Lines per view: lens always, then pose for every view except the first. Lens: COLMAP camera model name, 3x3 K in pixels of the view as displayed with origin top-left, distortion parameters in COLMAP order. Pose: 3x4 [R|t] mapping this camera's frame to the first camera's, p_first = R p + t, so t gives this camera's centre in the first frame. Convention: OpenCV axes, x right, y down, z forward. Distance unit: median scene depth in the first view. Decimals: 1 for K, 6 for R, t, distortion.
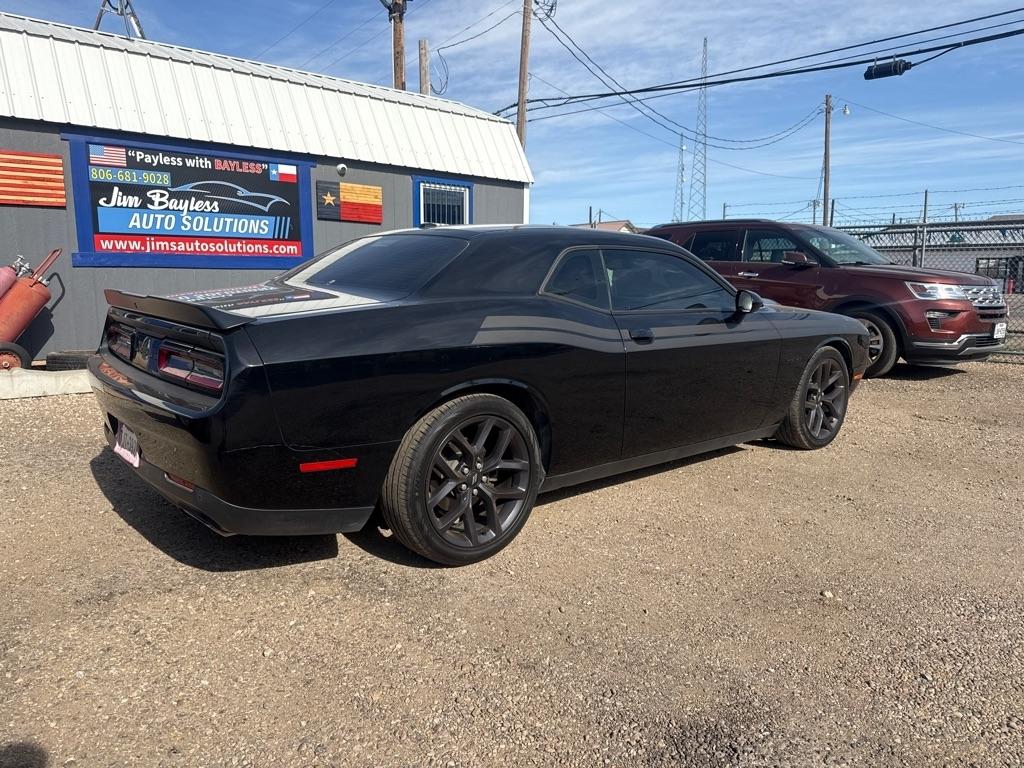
lens RADIAL K [[719.4, 0, 522.4], [0, 719.4, 388.6], [0, 0, 1]] dist [0.022130, -0.028330]
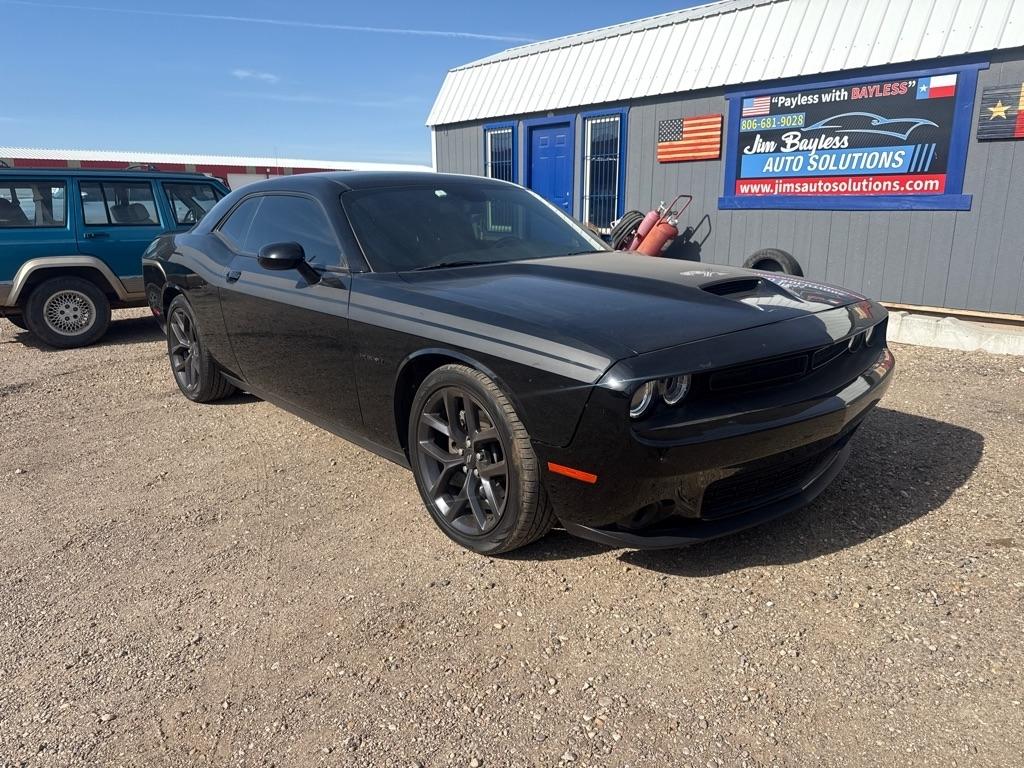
lens RADIAL K [[719.4, 0, 503.7], [0, 719.4, 392.5], [0, 0, 1]] dist [0.022130, -0.028330]
pose [[-0.012068, 0.247014, -0.968937, 0.571305], [-0.155802, 0.956708, 0.245837, -0.107477], [0.987715, 0.153929, 0.026940, 0.612039]]
